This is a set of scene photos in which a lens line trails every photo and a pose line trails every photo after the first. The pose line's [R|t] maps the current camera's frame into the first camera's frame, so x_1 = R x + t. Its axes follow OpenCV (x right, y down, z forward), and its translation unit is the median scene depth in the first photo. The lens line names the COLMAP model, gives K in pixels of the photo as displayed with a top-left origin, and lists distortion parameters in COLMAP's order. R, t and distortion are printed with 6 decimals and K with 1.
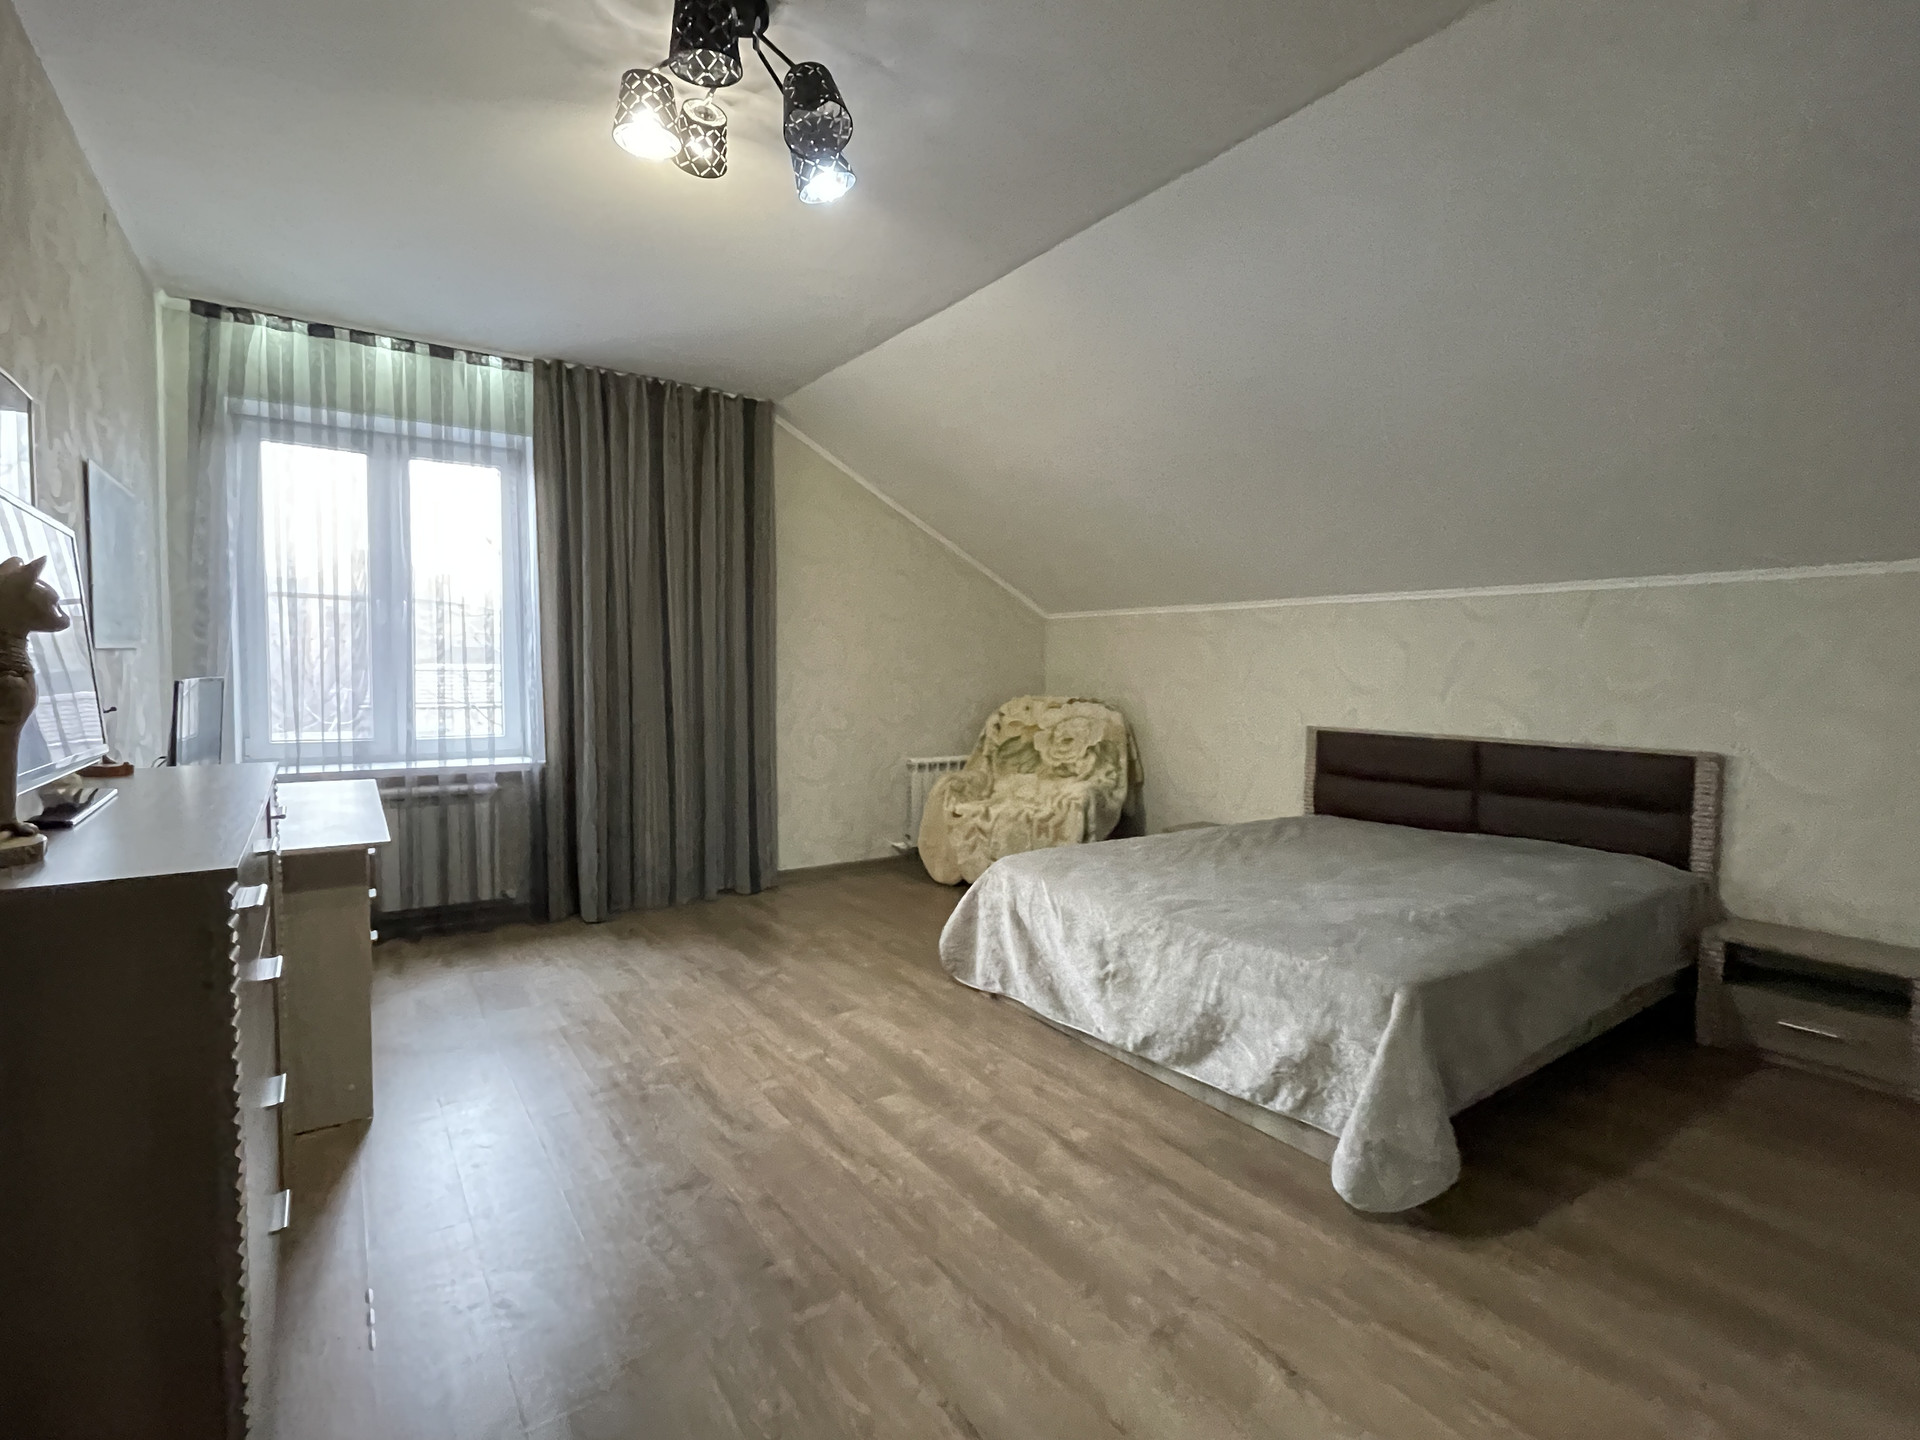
lens RADIAL K [[906.4, 0, 941.6], [0, 906.4, 711.9], [0, 0, 1]] dist [0.000459, 0.001148]
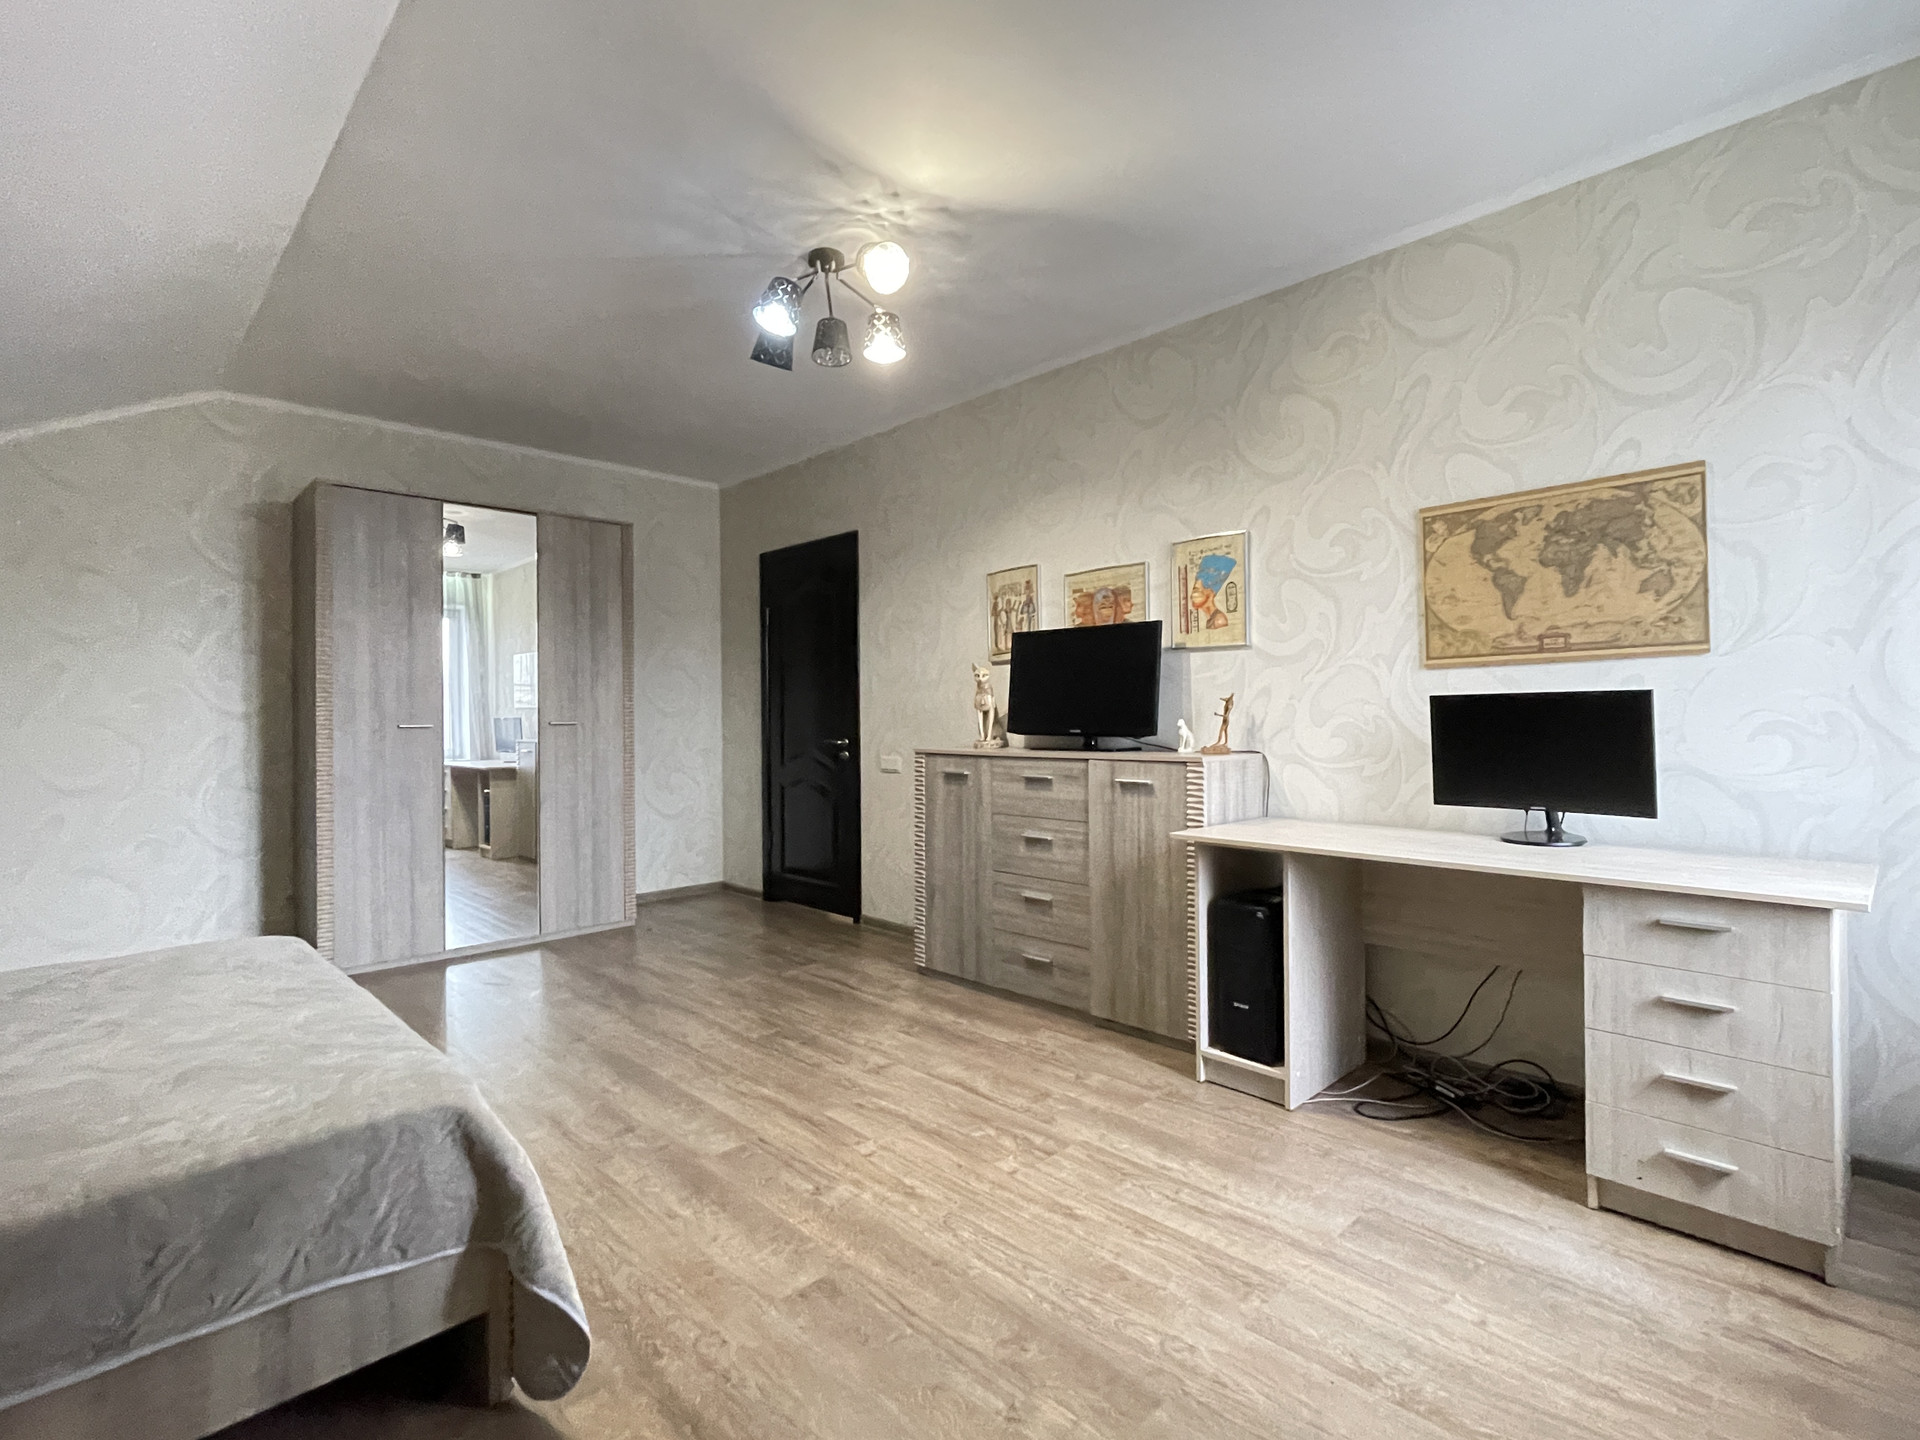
lens RADIAL K [[906.4, 0, 961.7], [0, 906.4, 719.0], [0, 0, 1]] dist [0.000459, 0.001148]
pose [[-0.981902, 0.000526, -0.189389, -0.115169], [-0.008385, 0.998895, 0.046244, -0.051461], [0.189204, 0.046995, -0.980813, 1.893377]]
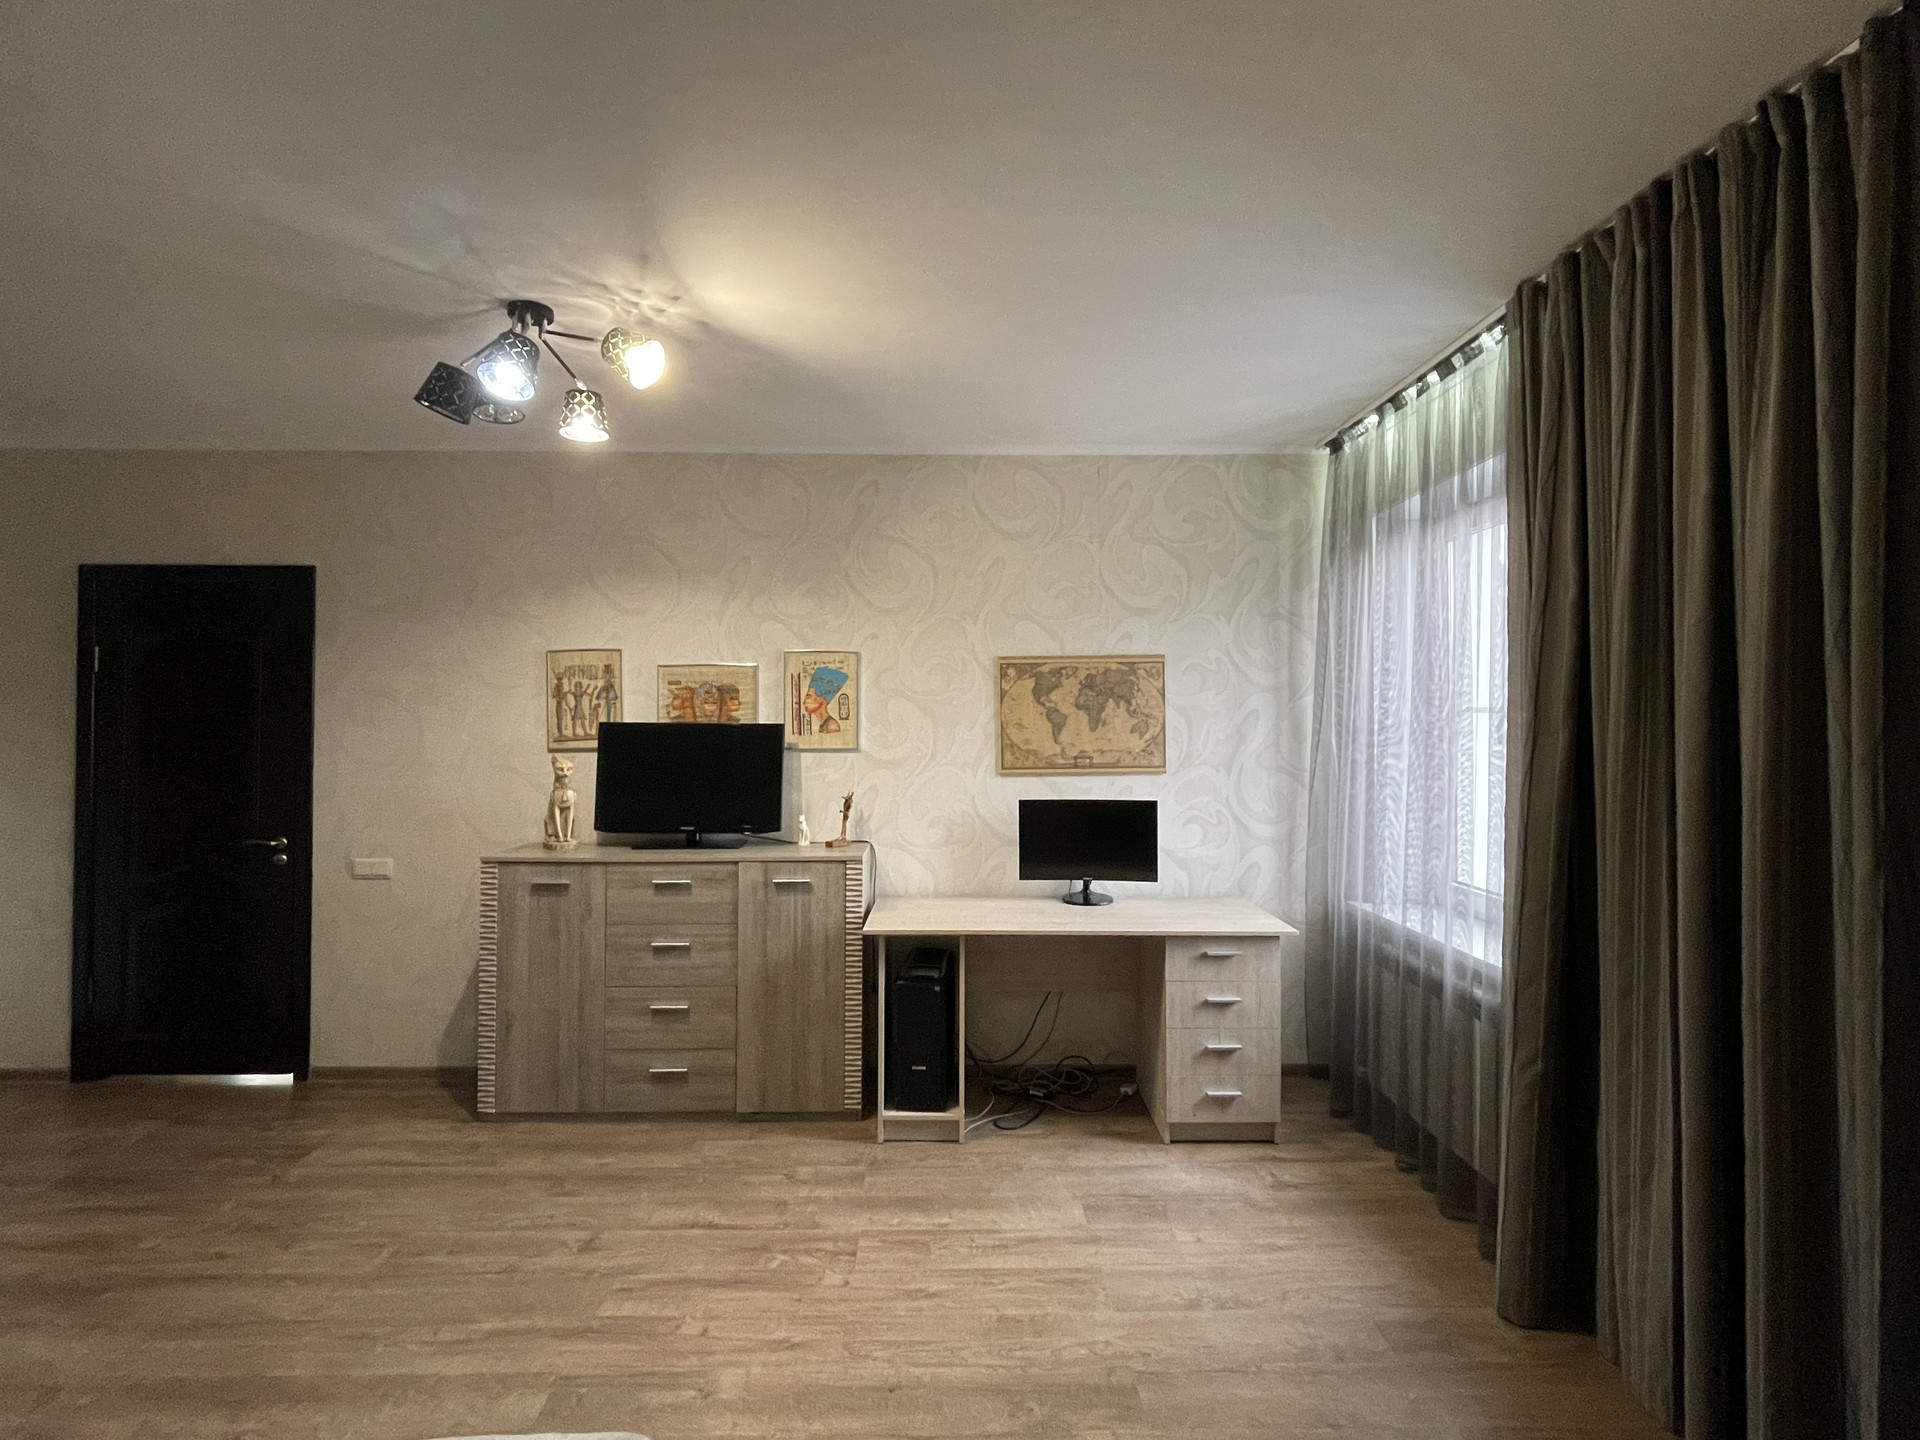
lens RADIAL K [[906.4, 0, 953.0], [0, 906.4, 720.5], [0, 0, 1]] dist [0.000459, 0.001148]
pose [[-0.543273, -0.019460, -0.839331, 0.391009], [-0.045387, 0.998950, 0.006217, -0.160785], [0.838329, 0.041472, -0.543585, 1.647677]]
